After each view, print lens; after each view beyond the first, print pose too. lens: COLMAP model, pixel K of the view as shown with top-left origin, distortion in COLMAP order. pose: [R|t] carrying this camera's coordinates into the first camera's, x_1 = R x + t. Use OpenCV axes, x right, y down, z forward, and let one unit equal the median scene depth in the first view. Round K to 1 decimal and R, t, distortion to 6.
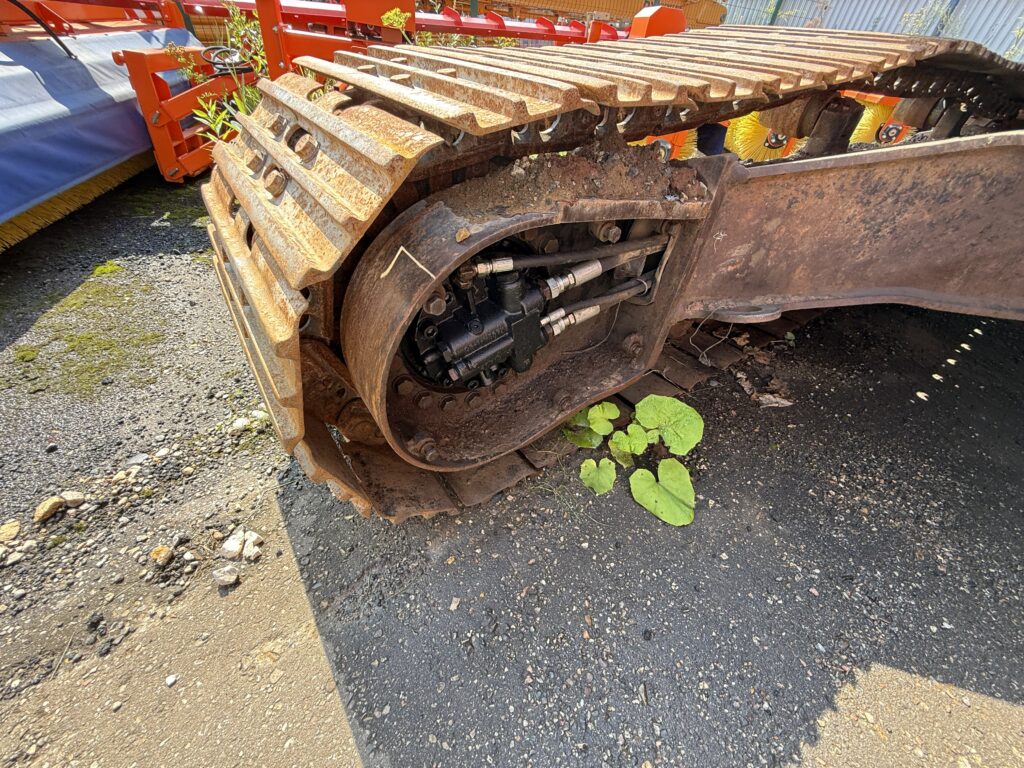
lens RADIAL K [[408.6, 0, 509.0], [0, 408.6, 383.9], [0, 0, 1]] dist [-0.000470, 0.000032]
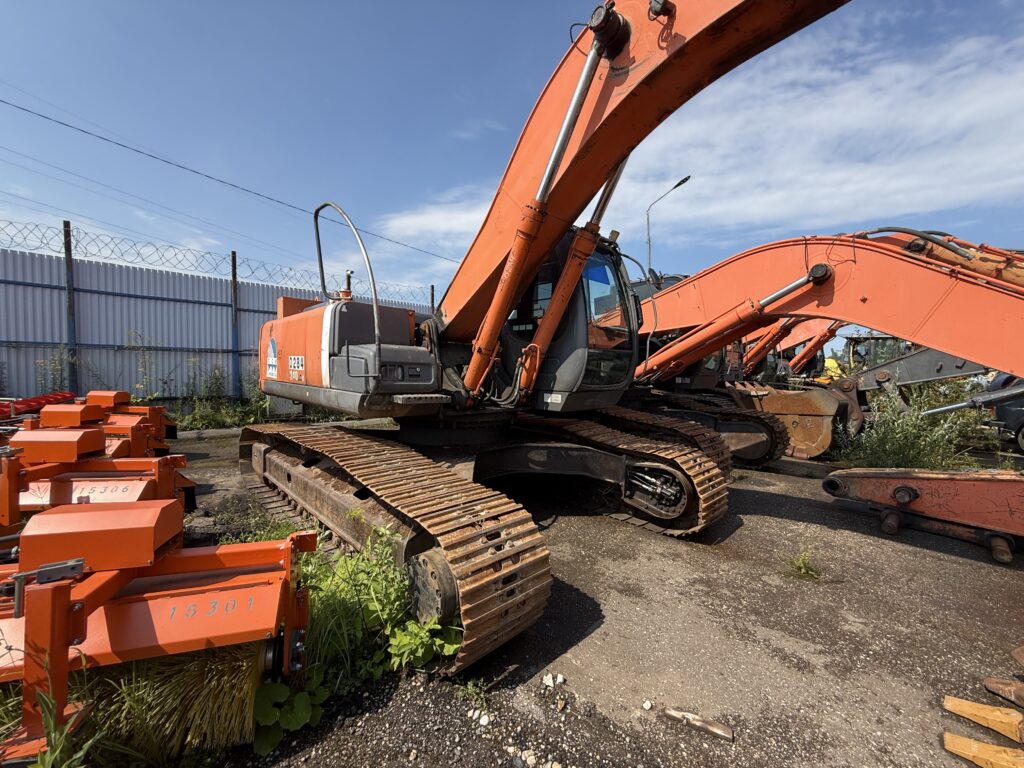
lens RADIAL K [[409.5, 0, 508.1], [0, 409.5, 384.1], [0, 0, 1]] dist [0.001080, 0.000146]
pose [[-0.143657, -0.129755, 0.981084, -2.415216], [0.619338, 0.761439, 0.191393, -1.383650], [-0.771870, 0.635118, -0.029024, 0.093304]]
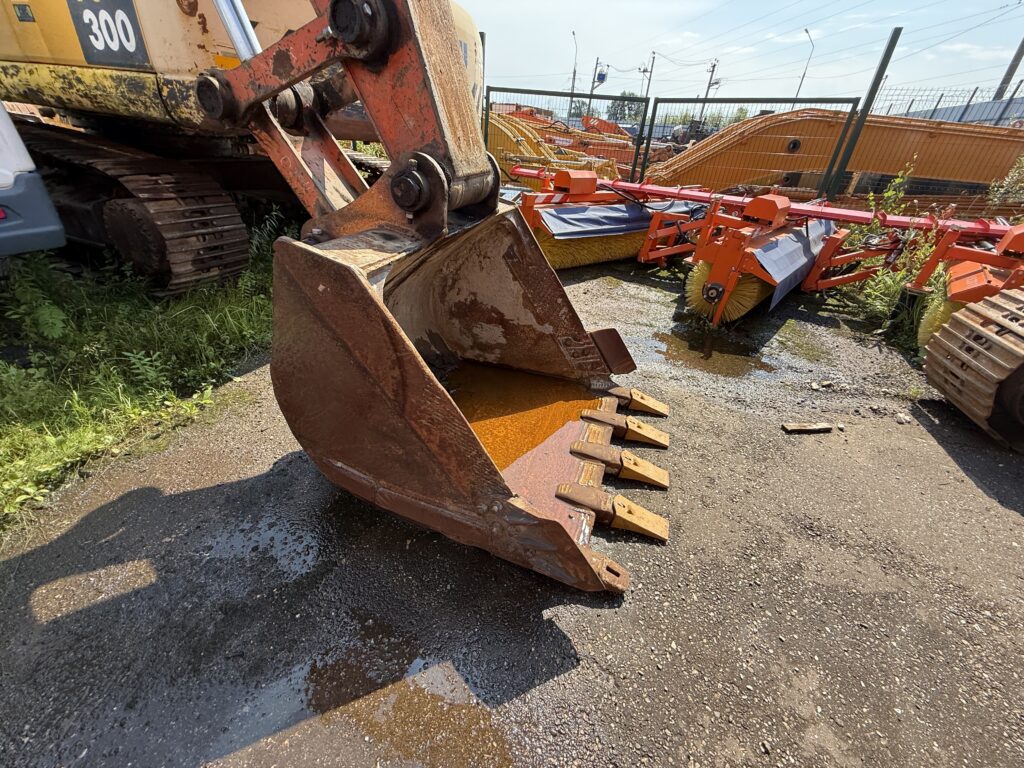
lens RADIAL K [[408.6, 0, 509.0], [0, 408.6, 383.9], [0, 0, 1]] dist [-0.000470, 0.000032]
pose [[0.600861, 0.383566, -0.701315, -0.323256], [-0.532152, 0.846619, 0.007108, 1.451283], [0.596473, 0.368936, 0.712816, -2.519414]]
